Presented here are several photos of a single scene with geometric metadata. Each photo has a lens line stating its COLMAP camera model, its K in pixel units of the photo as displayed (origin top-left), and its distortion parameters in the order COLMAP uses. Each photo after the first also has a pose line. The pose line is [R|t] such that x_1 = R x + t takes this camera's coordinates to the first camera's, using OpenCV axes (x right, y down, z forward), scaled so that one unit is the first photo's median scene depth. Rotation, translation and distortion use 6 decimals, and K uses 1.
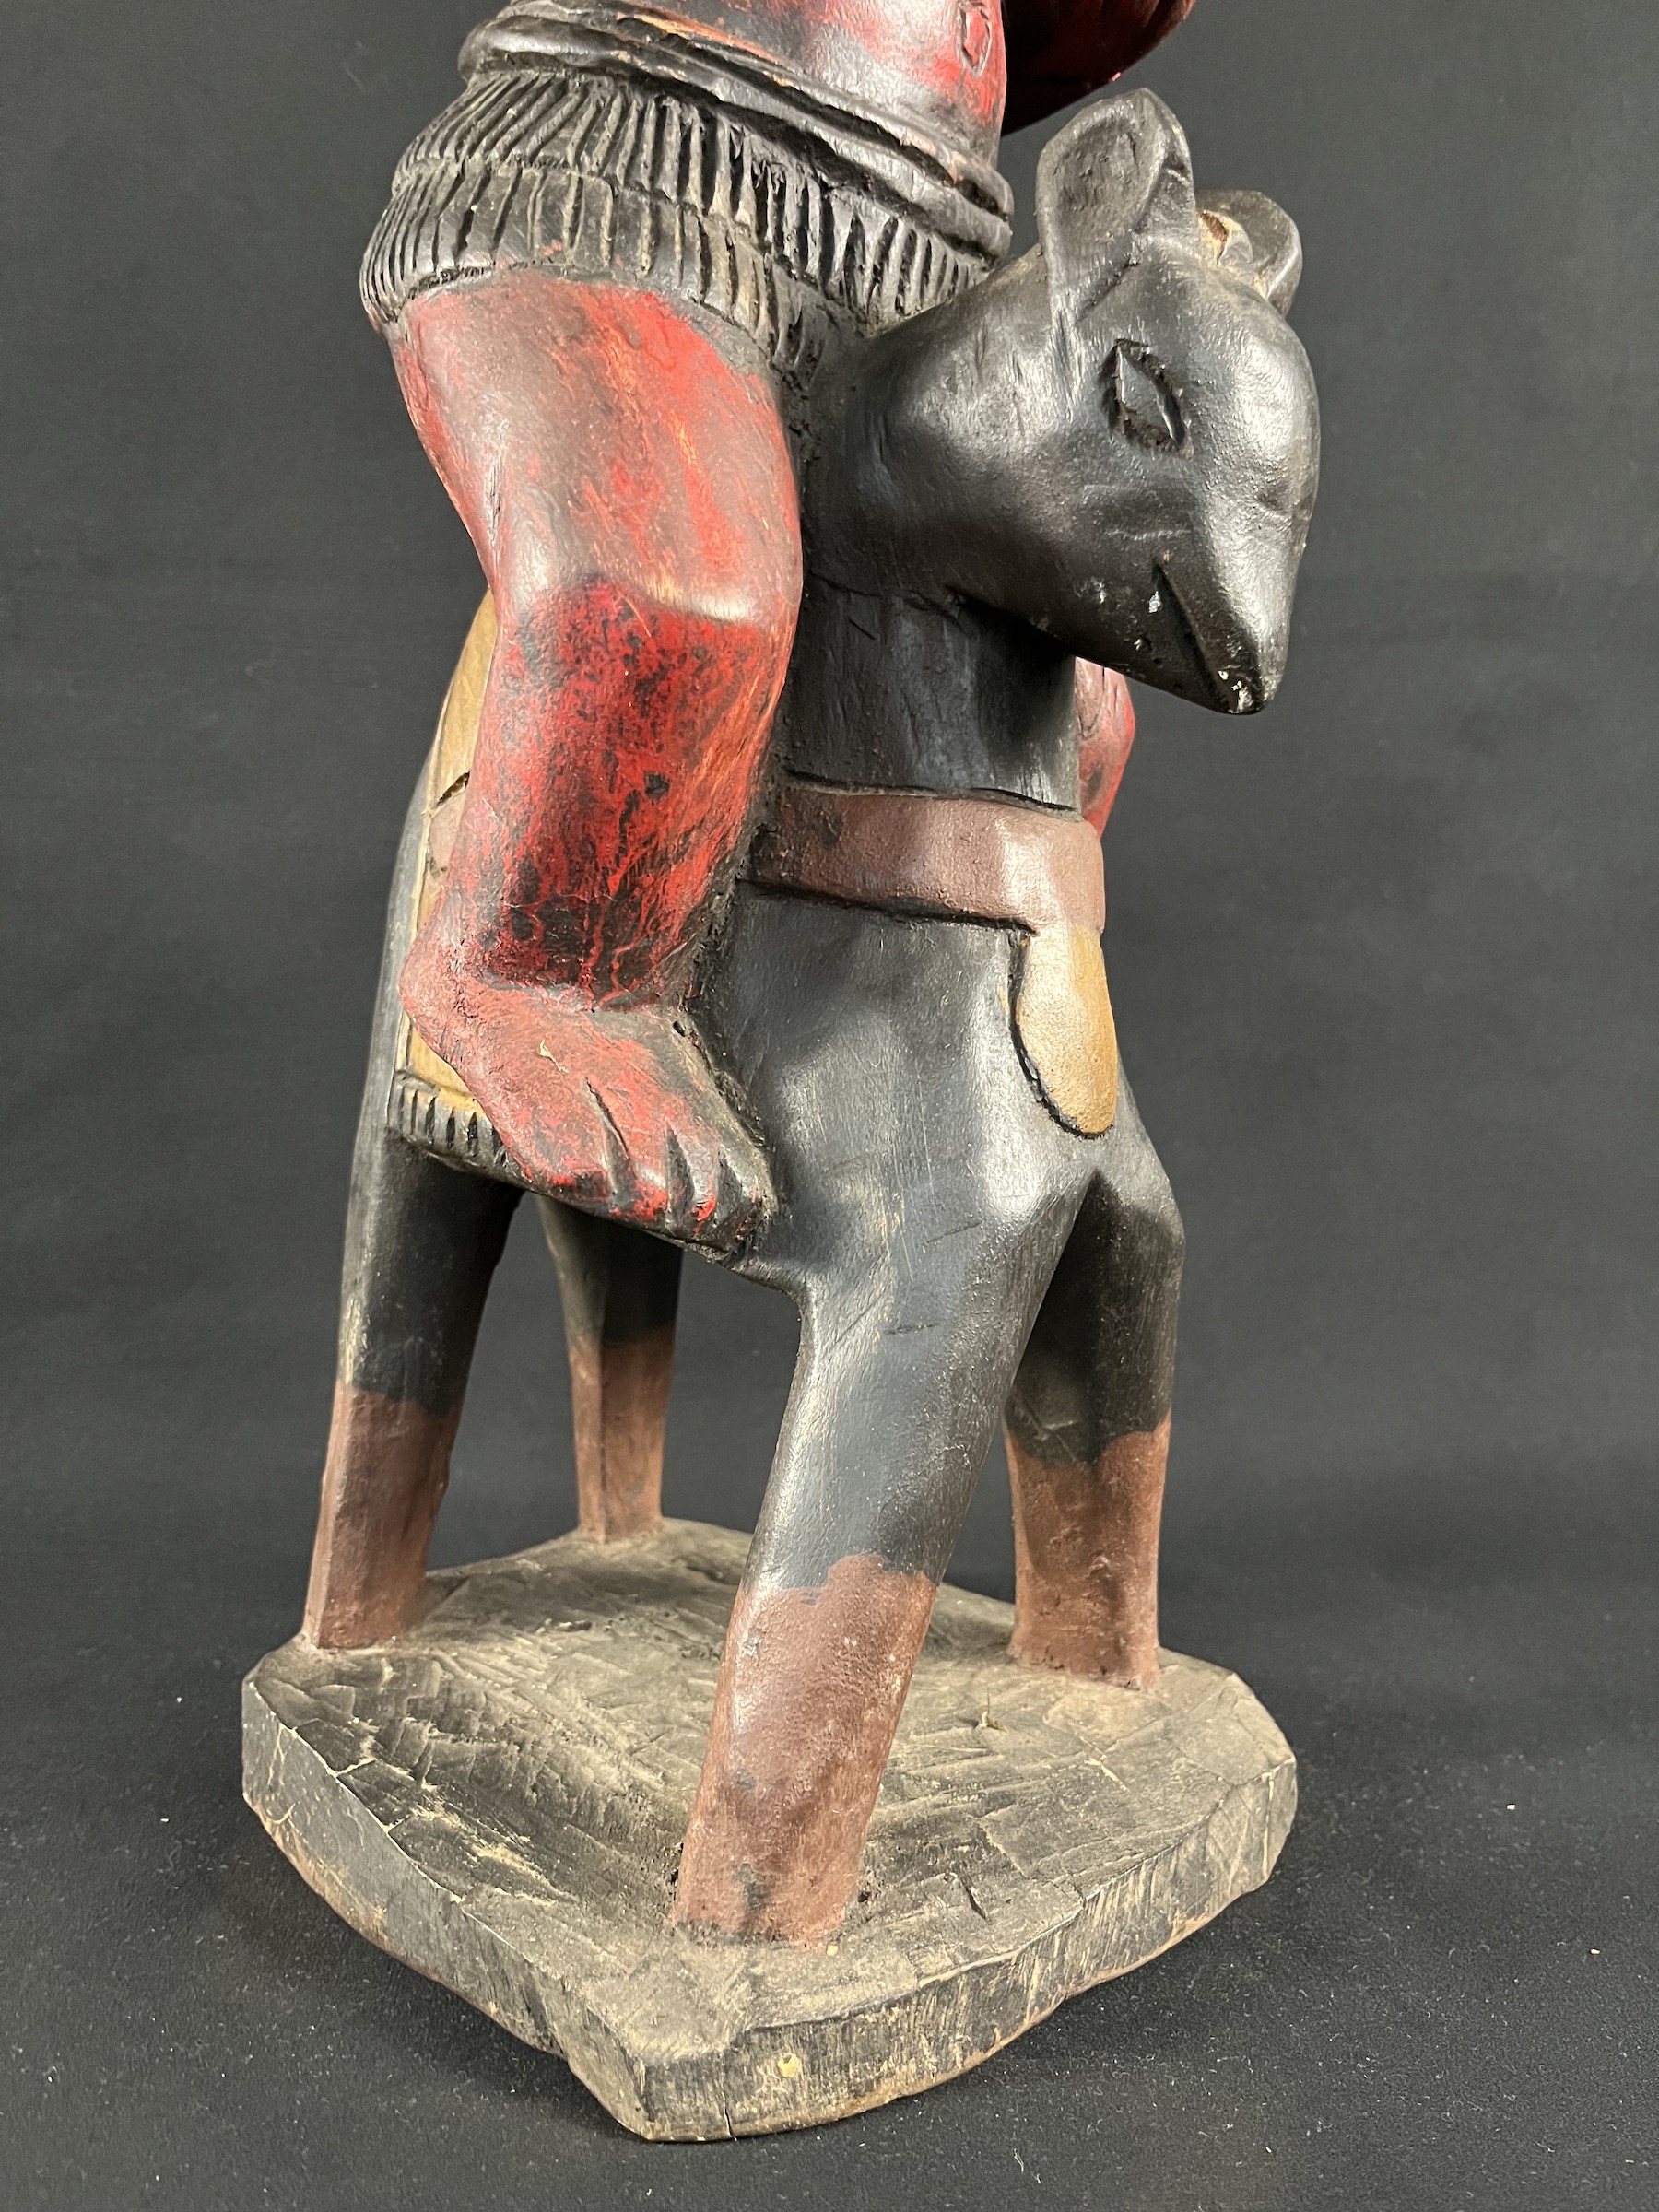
lens RADIAL K [[1656.2, 0, 802.6], [0, 1656.2, 1136.2], [0, 0, 1]] dist [0.036403, -0.045061]
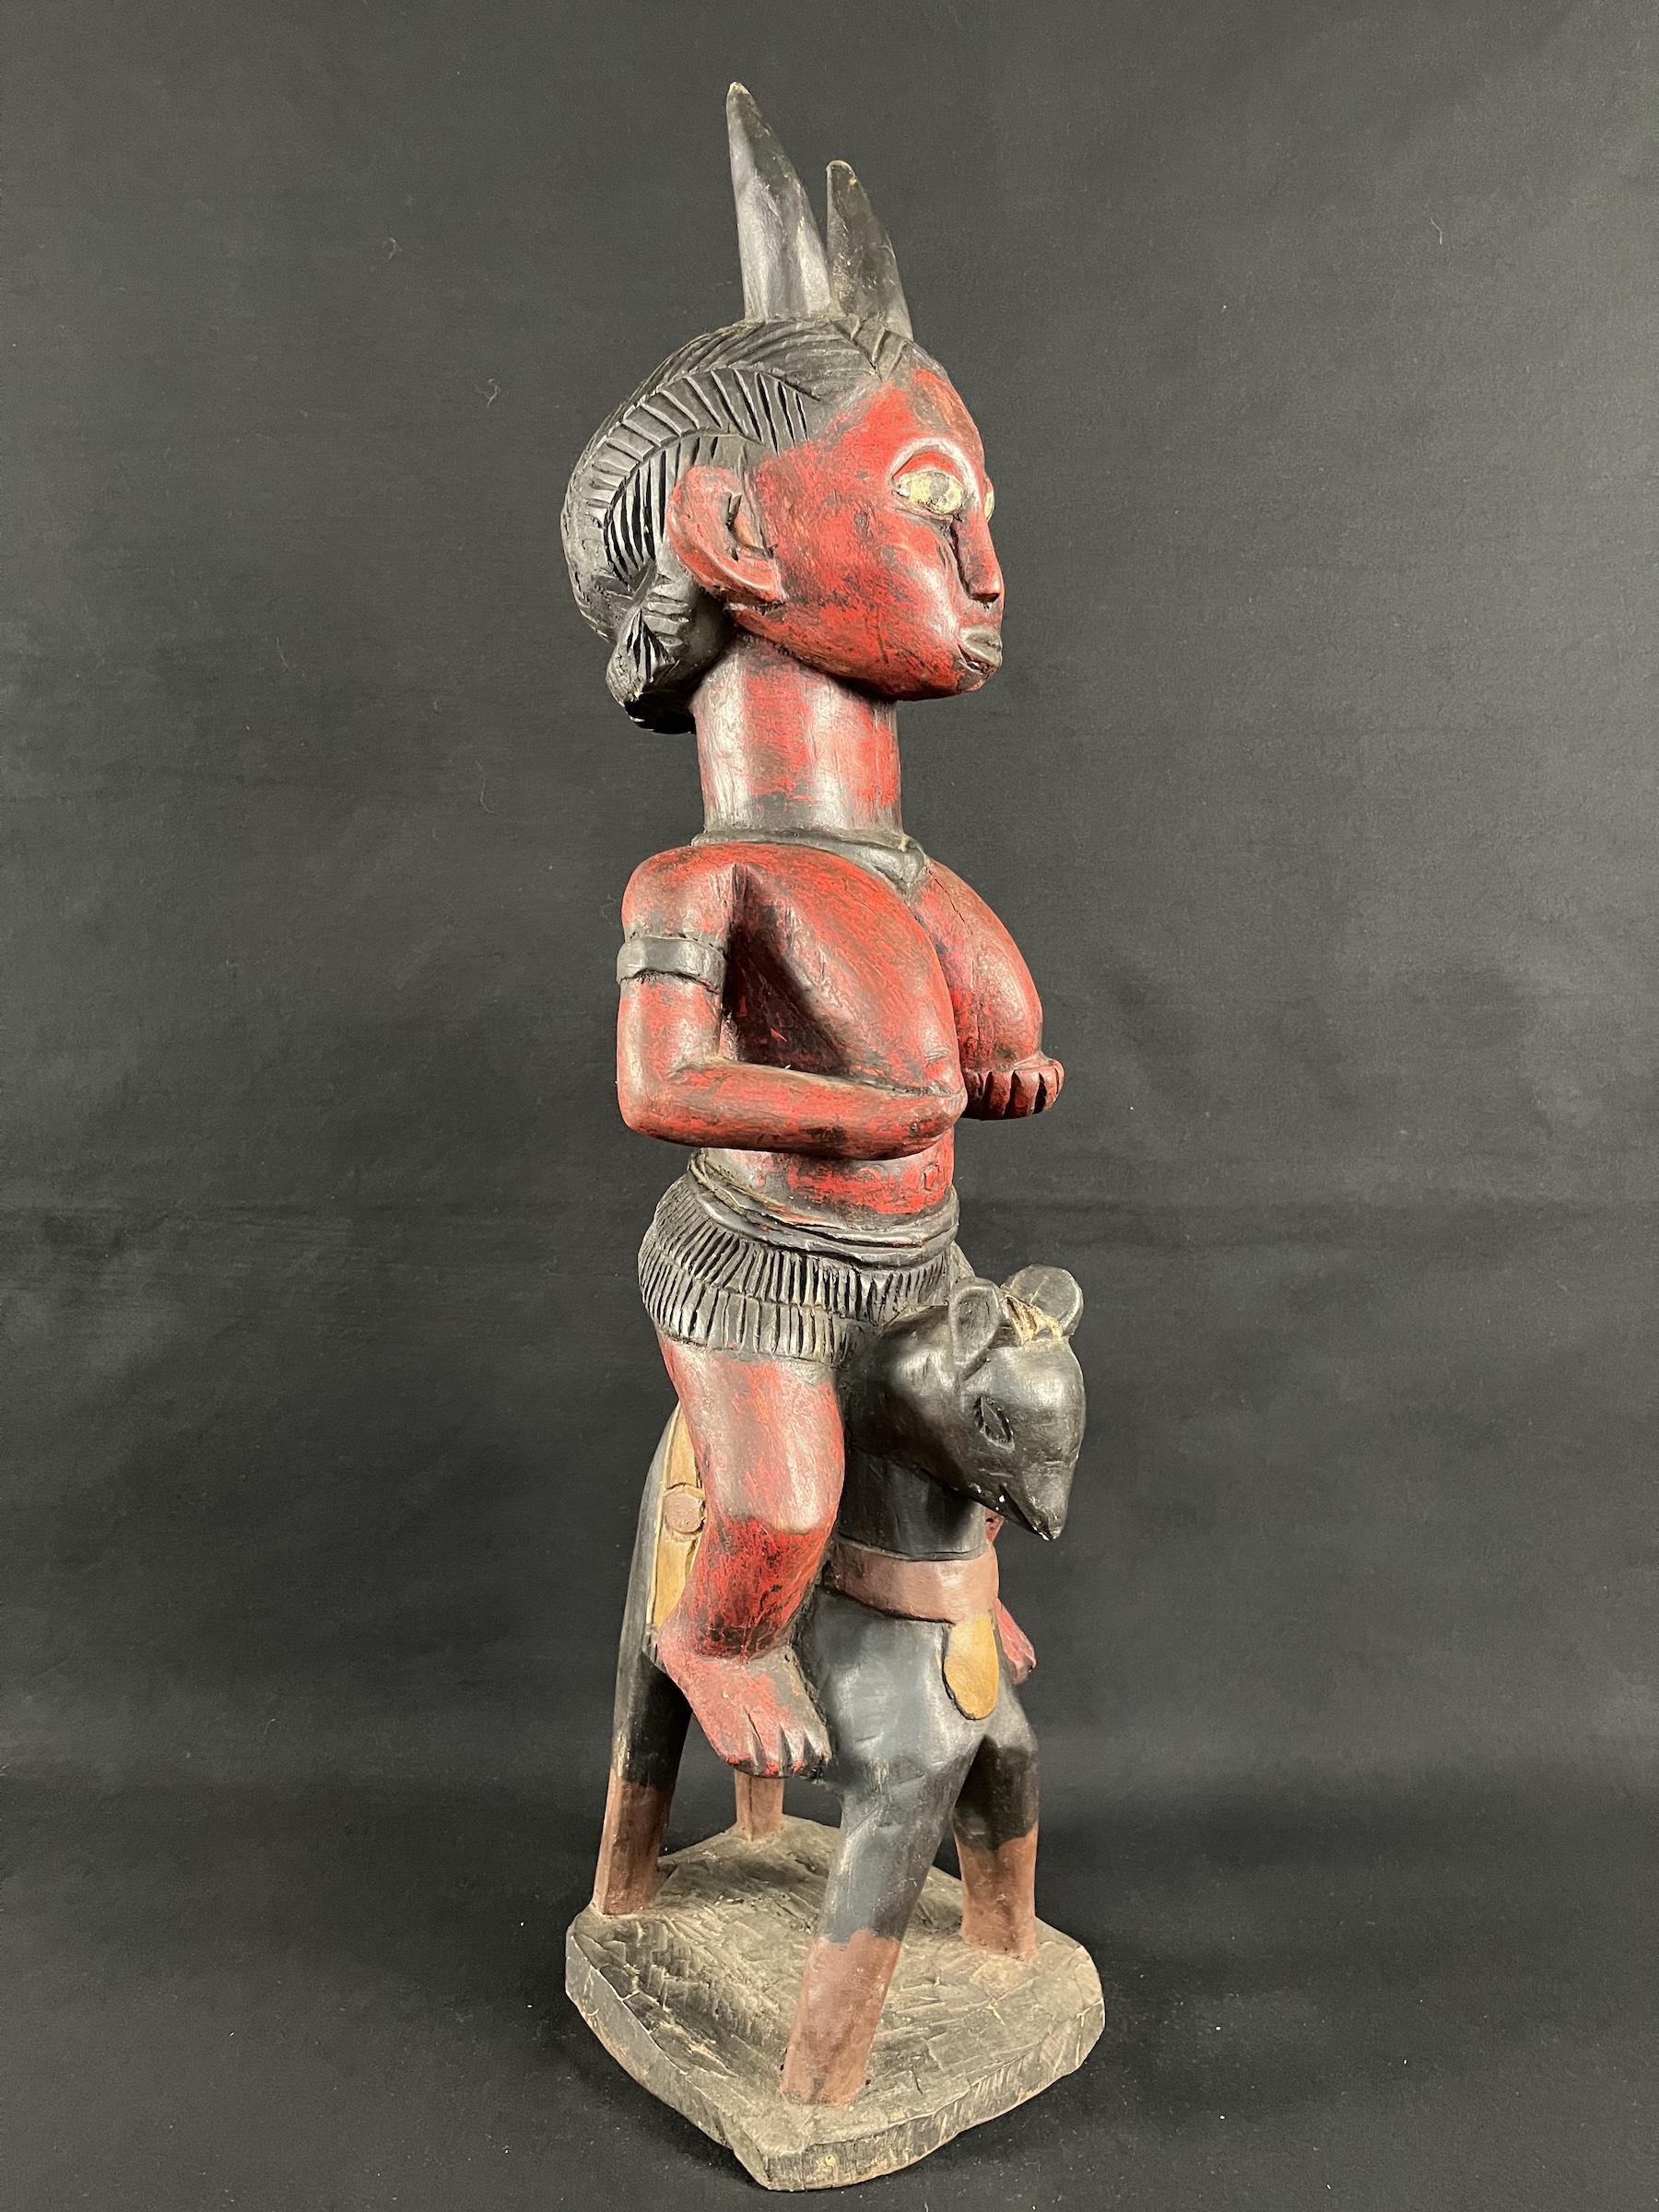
lens RADIAL K [[1656.2, 0, 839.3], [0, 1656.2, 1110.2], [0, 0, 1]] dist [0.036403, -0.045061]
pose [[0.997794, 0.005665, -0.066146, 0.128906], [-0.005648, 0.999984, 0.000434, -0.773231], [0.066147, -0.000059, 0.997810, -1.121724]]
